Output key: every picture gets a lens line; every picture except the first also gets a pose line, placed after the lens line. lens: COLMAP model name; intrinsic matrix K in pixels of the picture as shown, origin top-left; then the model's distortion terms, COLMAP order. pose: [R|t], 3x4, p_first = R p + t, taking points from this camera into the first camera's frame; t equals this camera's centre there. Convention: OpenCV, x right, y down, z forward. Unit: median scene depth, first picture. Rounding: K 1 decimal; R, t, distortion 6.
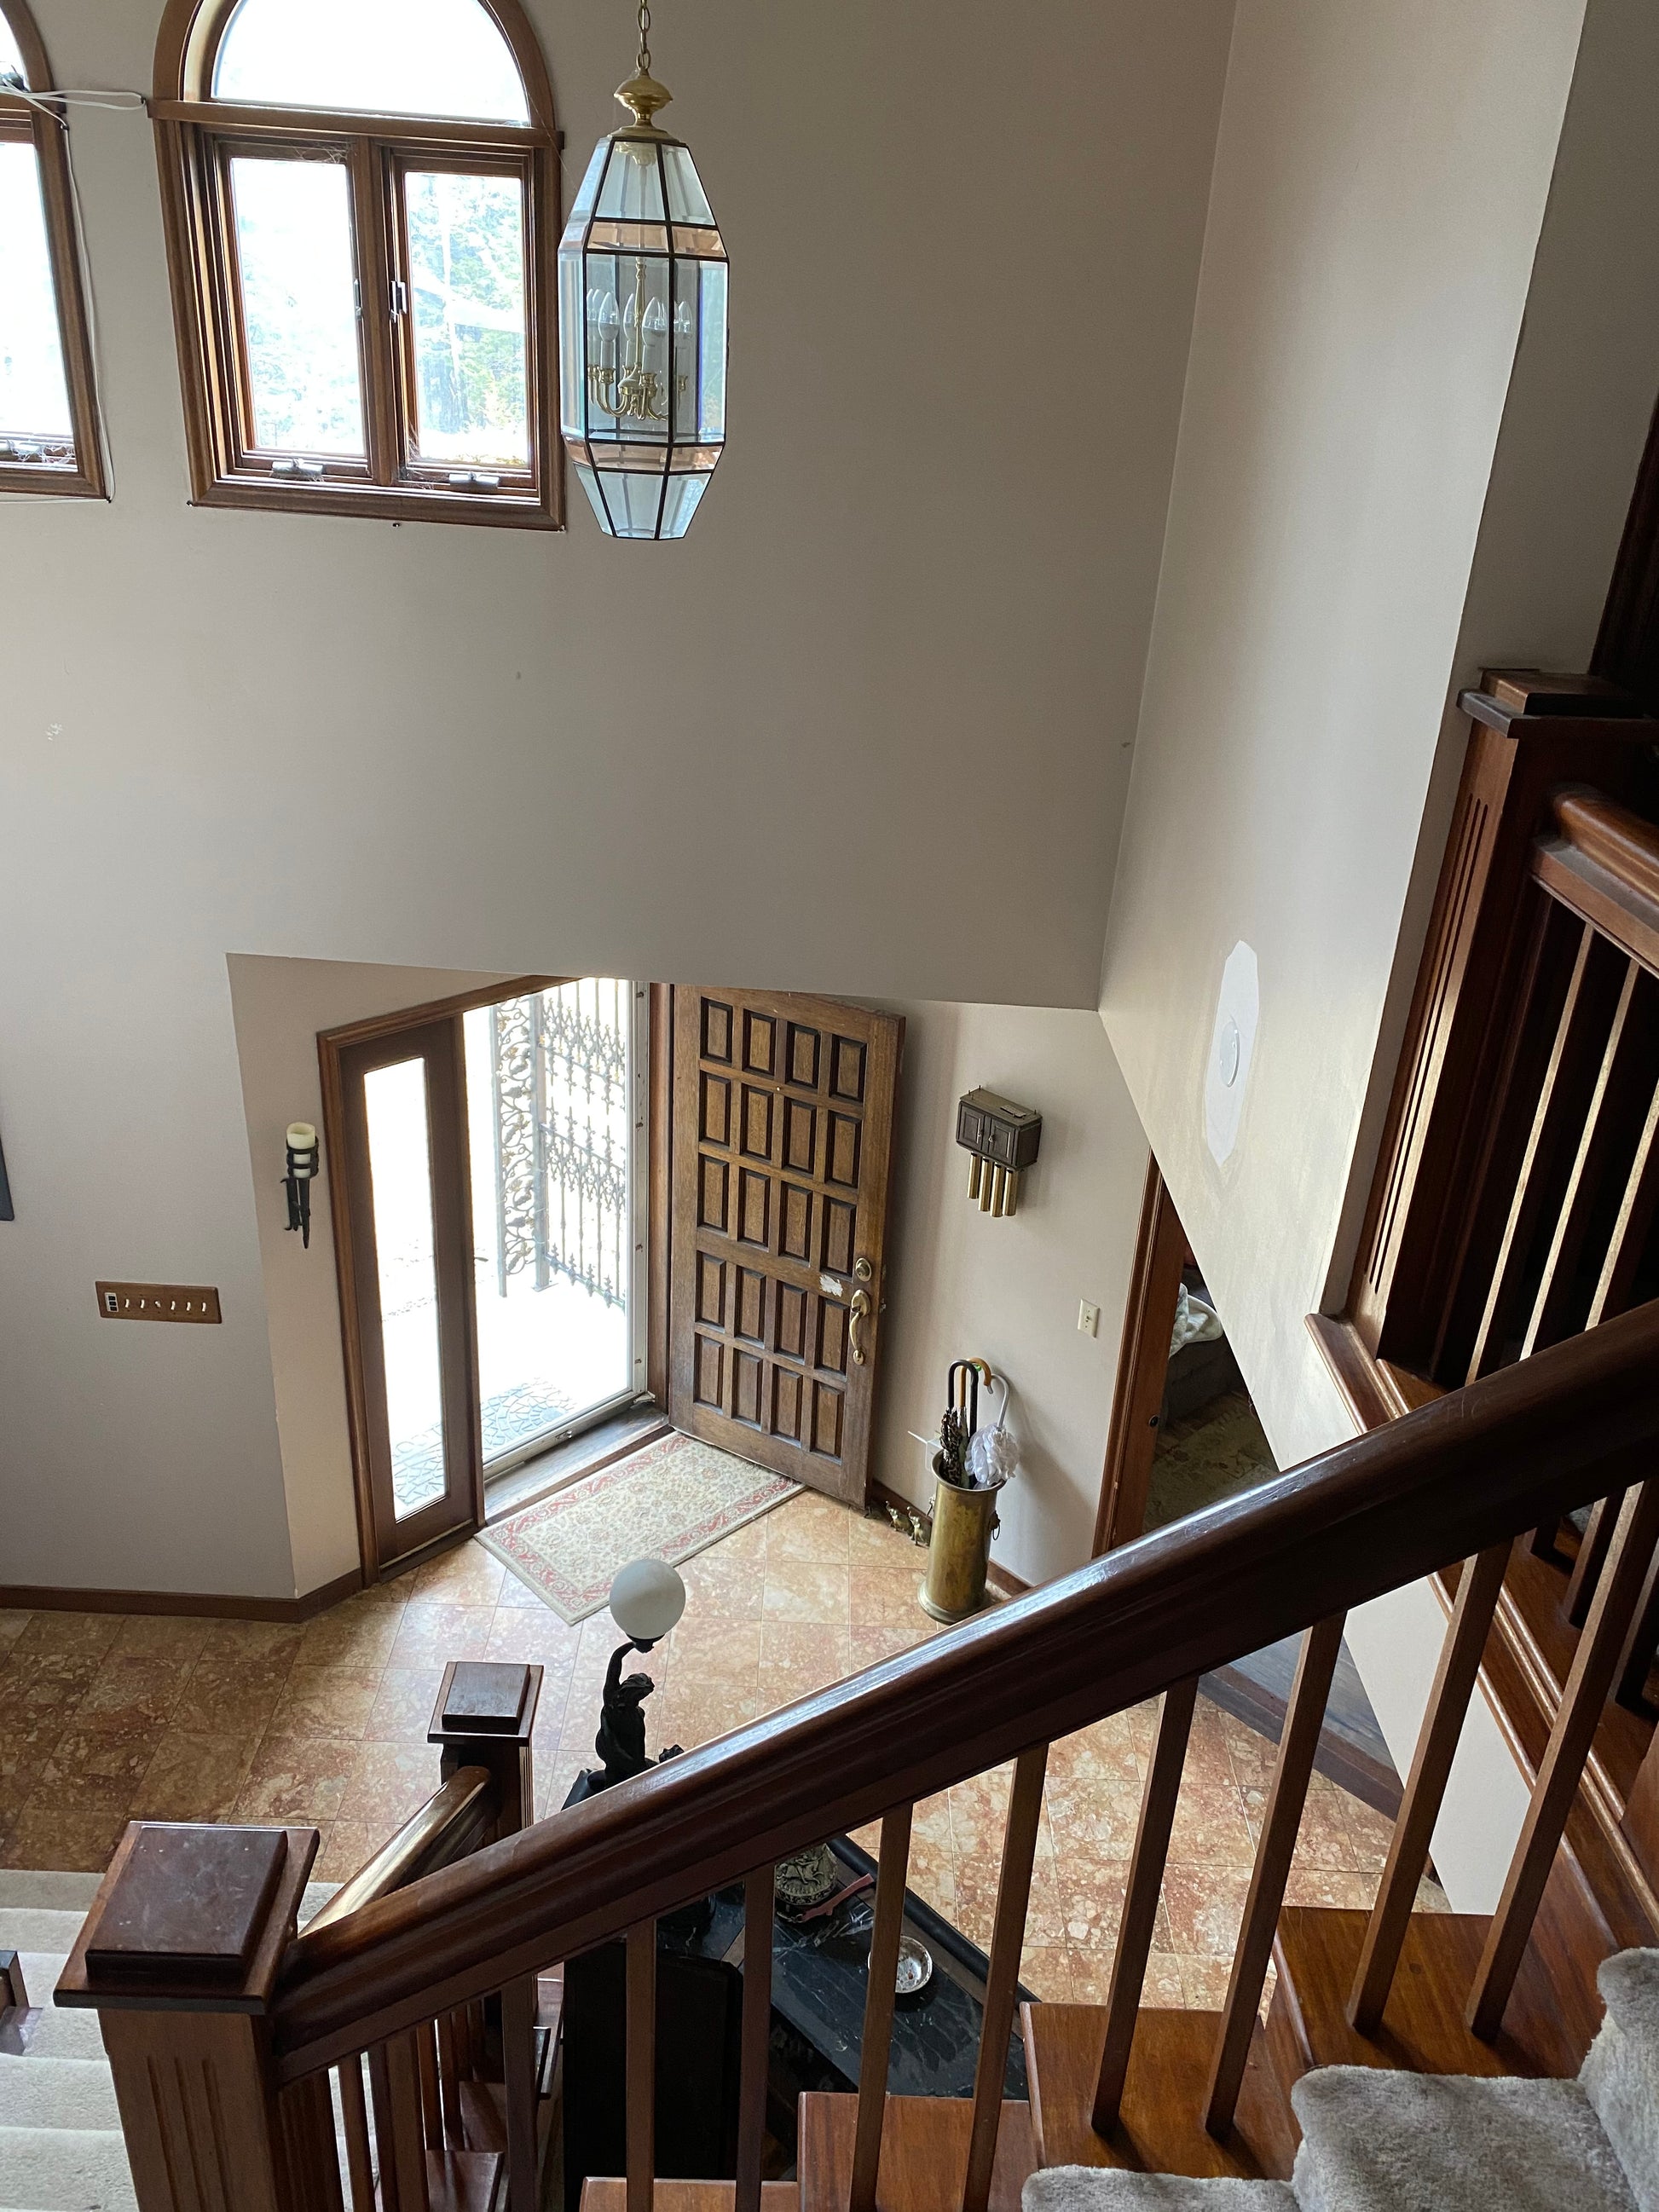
lens RADIAL K [[1657.2, 0, 831.9], [0, 1657.2, 1110.7], [0, 0, 1]] dist [0.069200, -0.061296]
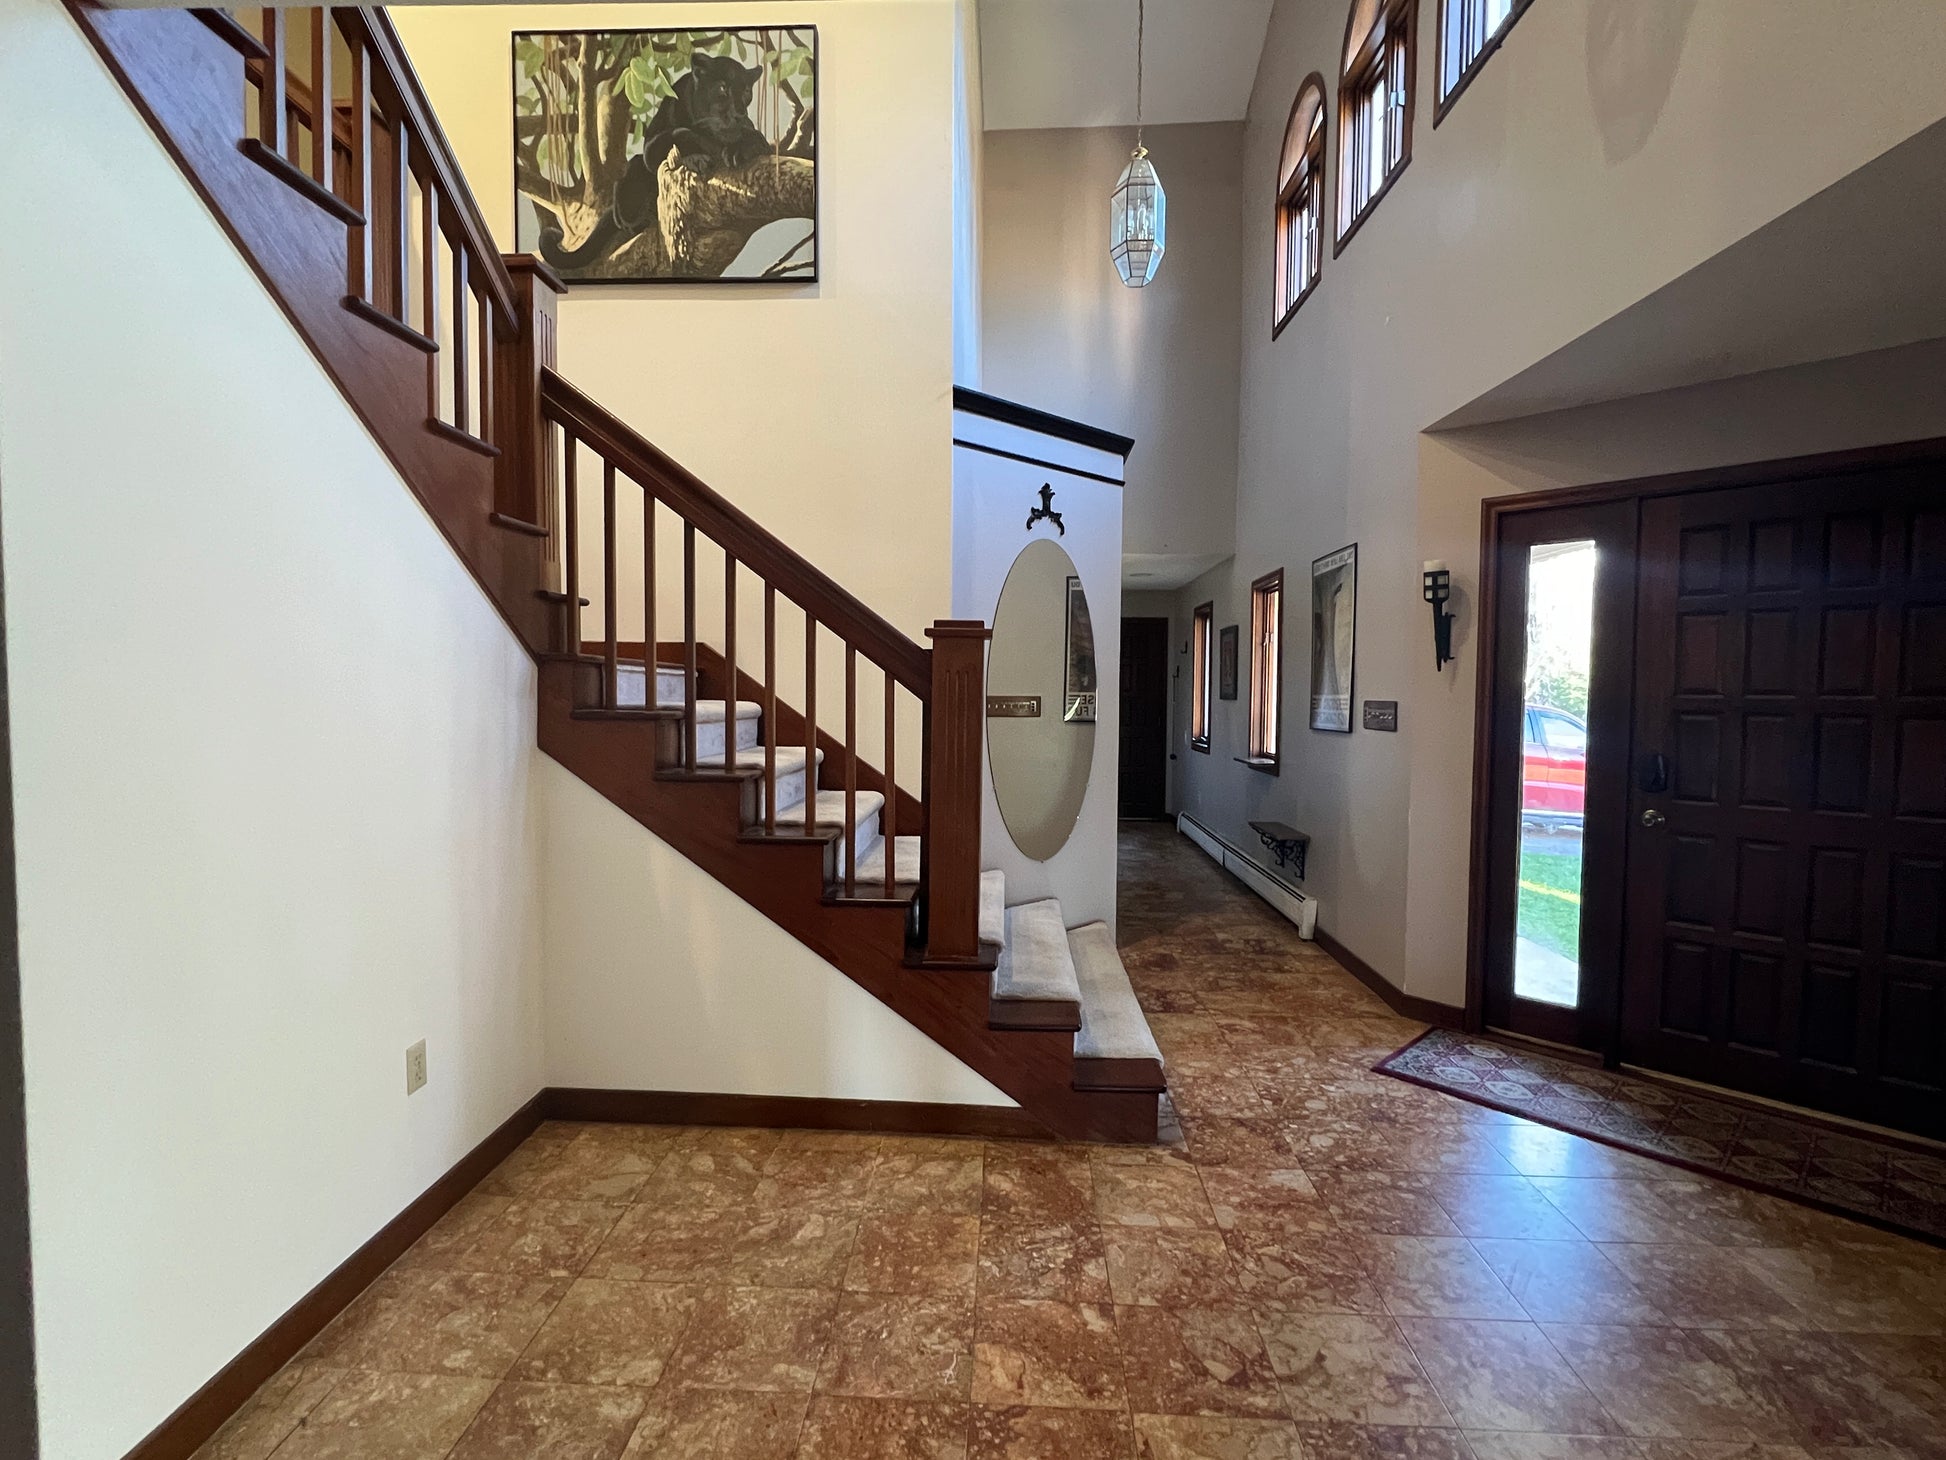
lens RADIAL K [[910.8, 0, 967.9], [0, 910.8, 745.2], [0, 0, 1]] dist [-0.018175, 0.001228]
pose [[-0.033582, 0.017287, -0.999286, 0.372538], [-0.439148, 0.897904, 0.030291, 0.254580], [0.897787, 0.439852, -0.022562, 0.664270]]
